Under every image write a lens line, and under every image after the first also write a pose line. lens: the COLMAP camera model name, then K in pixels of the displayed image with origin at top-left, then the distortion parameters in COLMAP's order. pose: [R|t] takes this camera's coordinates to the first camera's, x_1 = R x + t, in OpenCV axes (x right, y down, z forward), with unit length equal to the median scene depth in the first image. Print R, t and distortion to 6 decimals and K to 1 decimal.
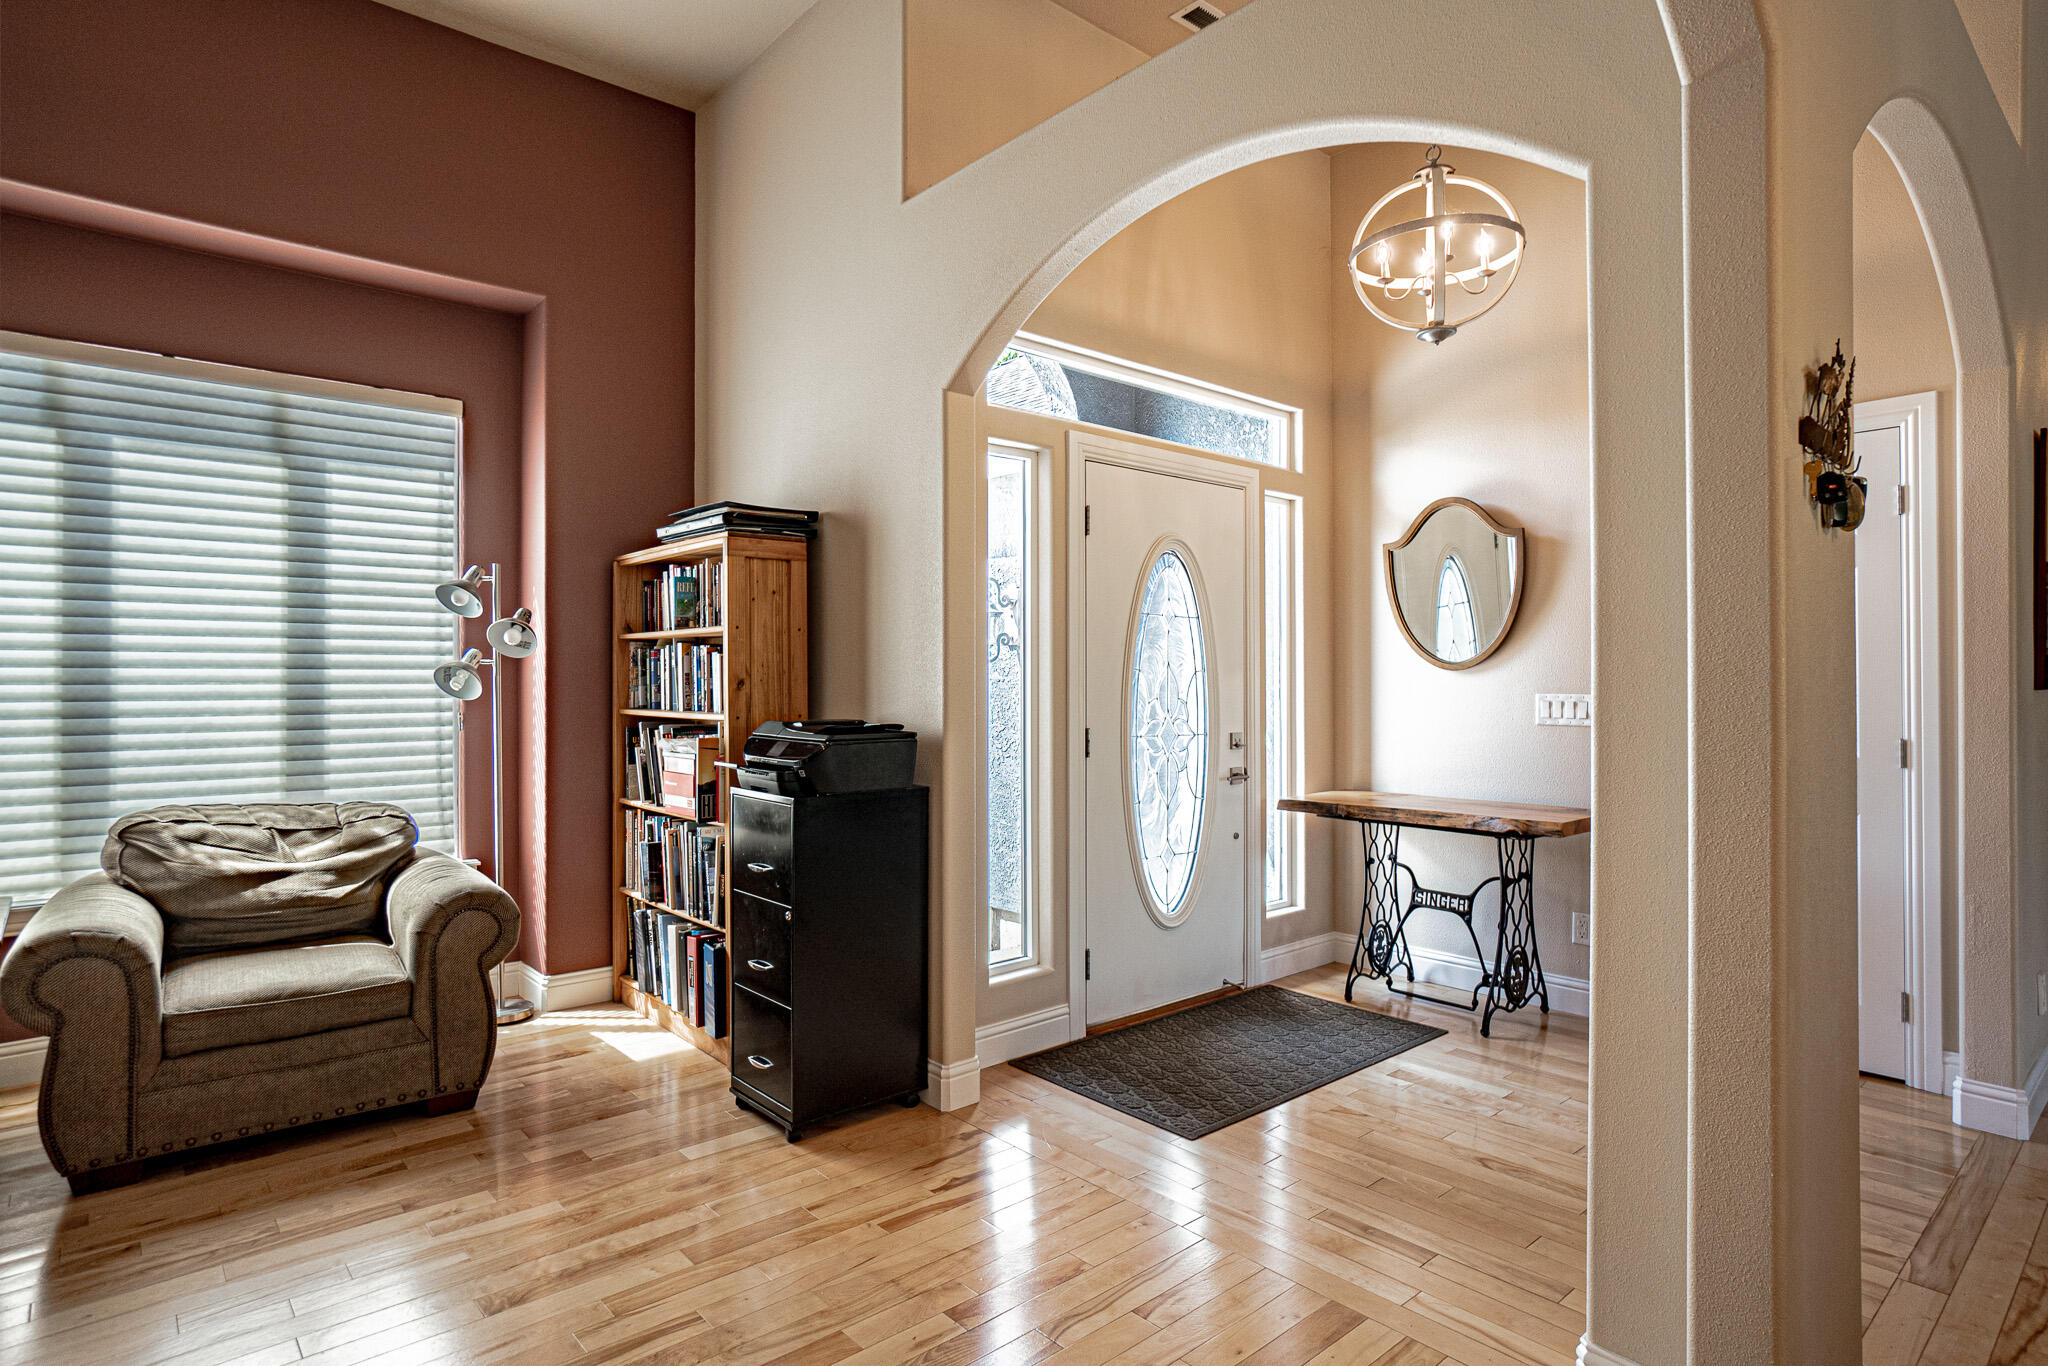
lens RADIAL K [[1077.7, 0, 1009.8], [0, 1077.7, 689.6], [0, 0, 1]] dist [-0.019854, -0.000753]
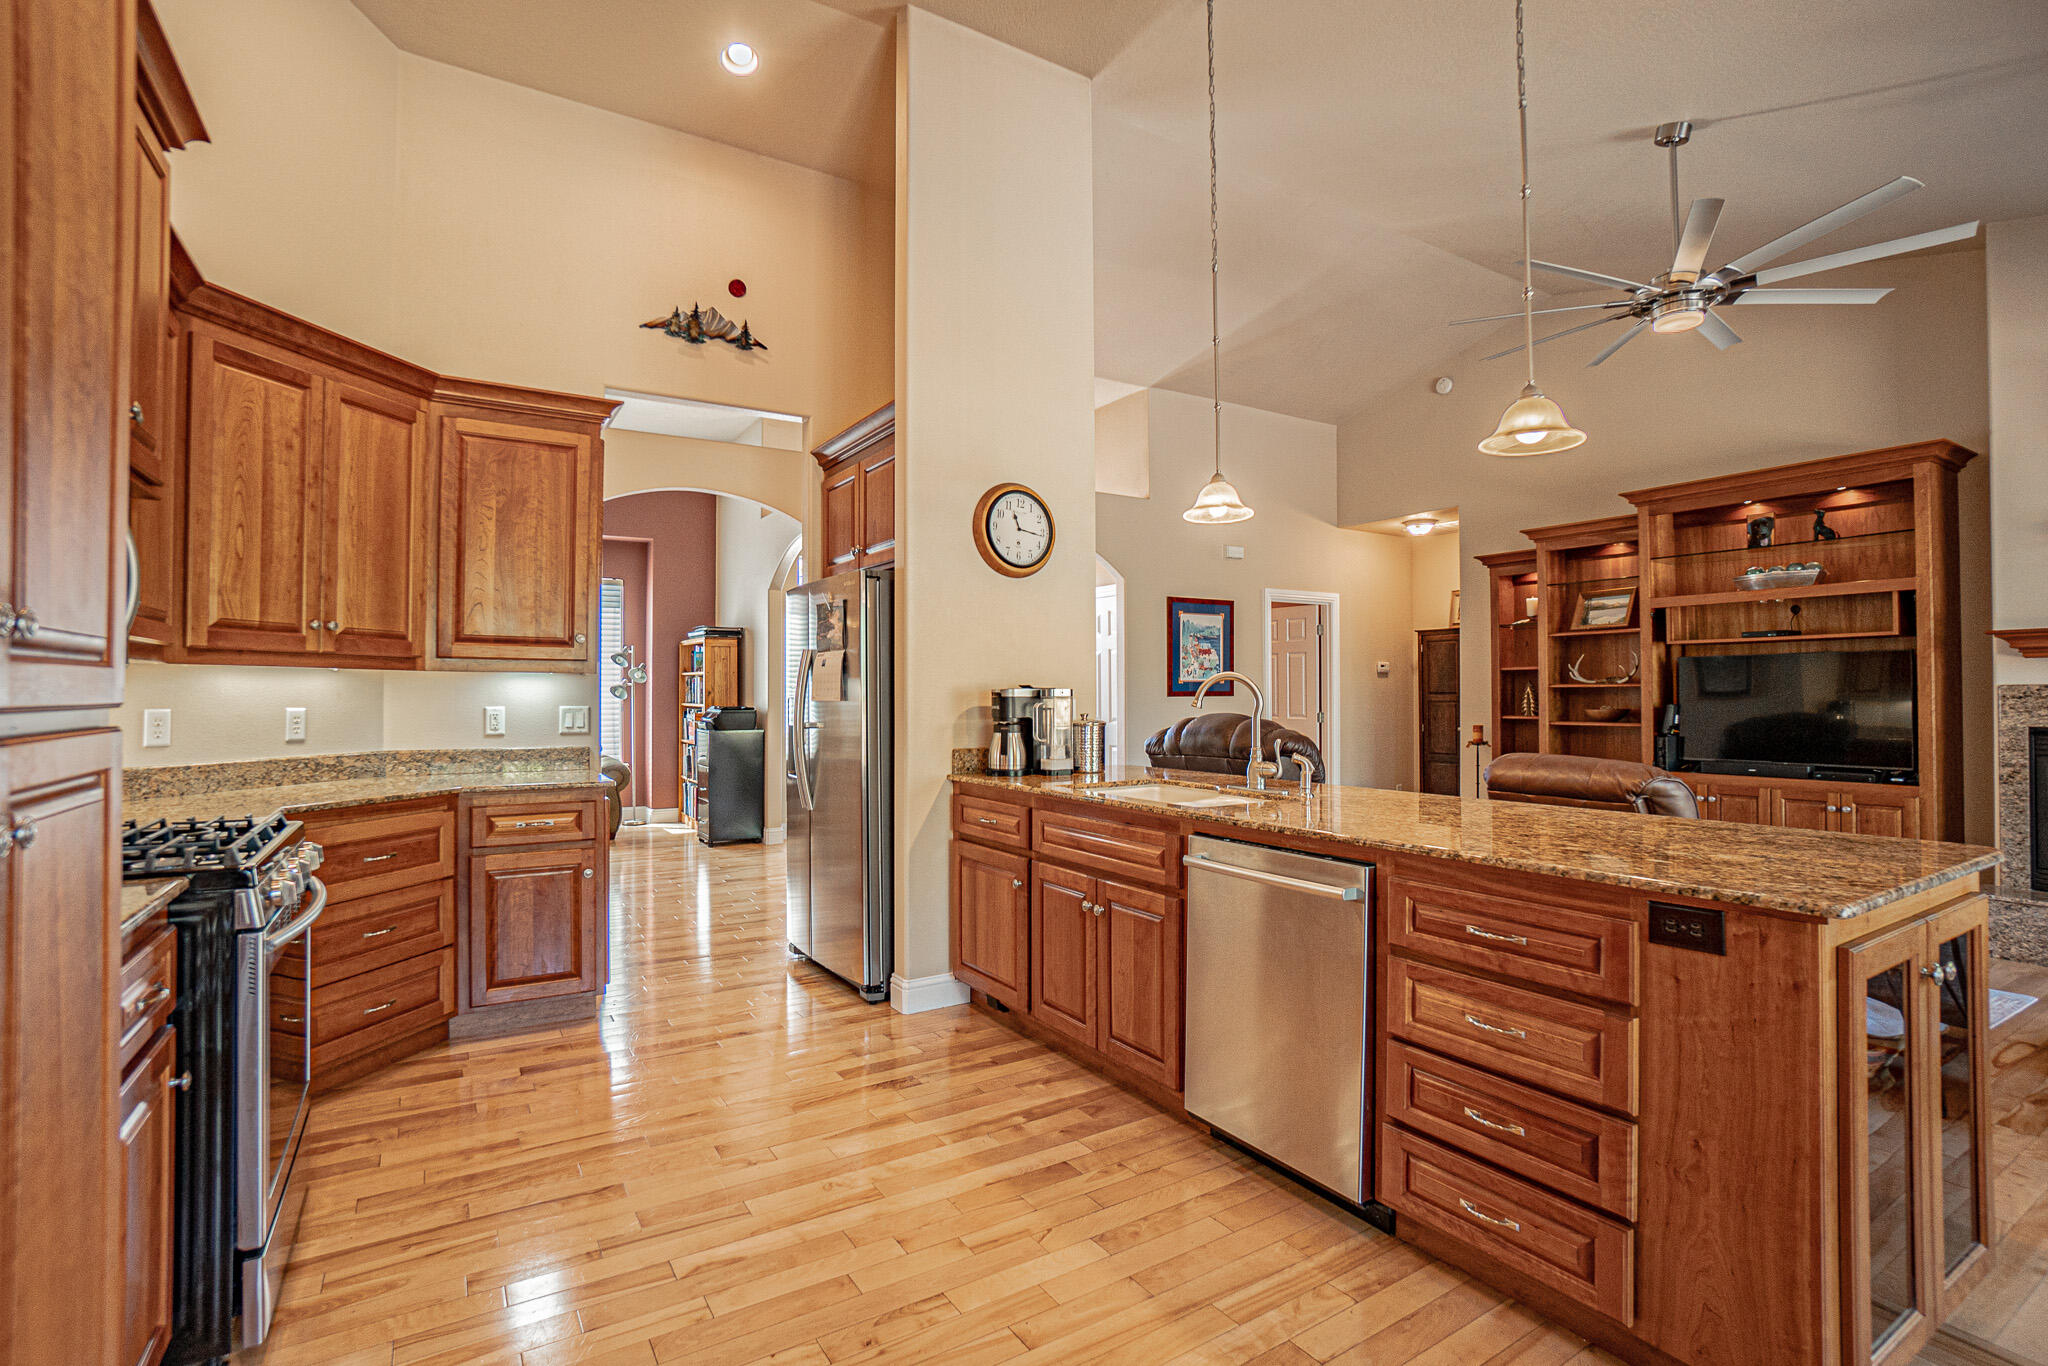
lens RADIAL K [[947.9, 0, 981.6], [0, 947.9, 686.1], [0, 0, 1]] dist [-0.023826, 0.001349]
pose [[0.983235, -0.003574, -0.182307, 0.787578], [0.001306, 0.999920, -0.012556, 0.008358], [0.182338, 0.012107, 0.983161, -1.118841]]
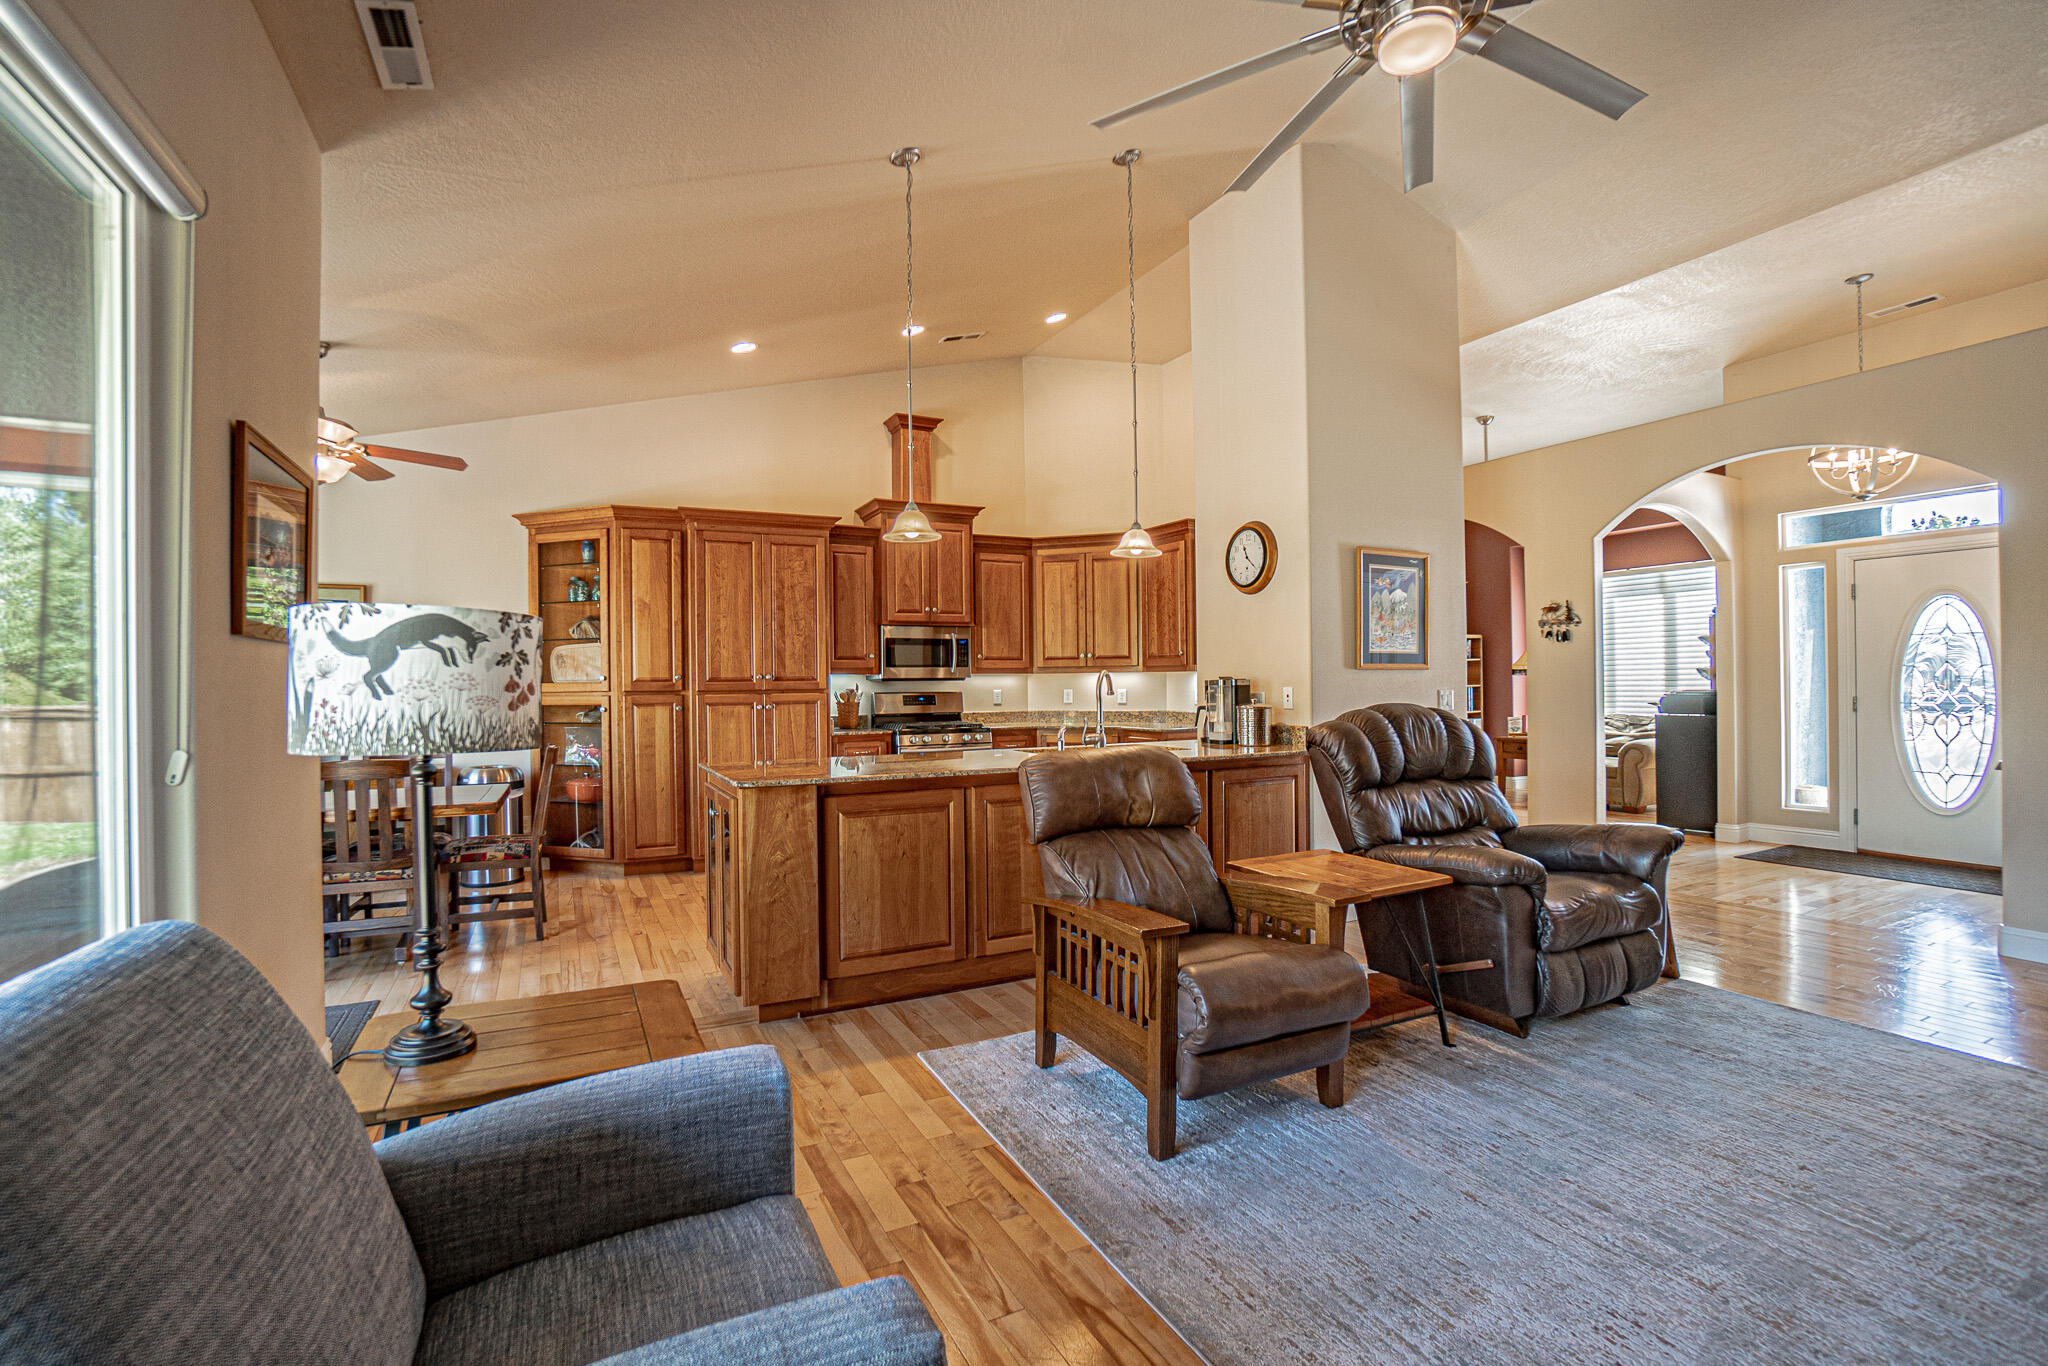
lens RADIAL K [[930.6, 0, 1029.7], [0, 930.6, 678.1], [0, 0, 1]] dist [-0.042264, -0.000354]
pose [[-0.236055, -0.002920, -0.971735, 2.022404], [0.007152, 0.999963, -0.004742, 0.000740], [0.971713, -0.008069, -0.236025, -0.069745]]
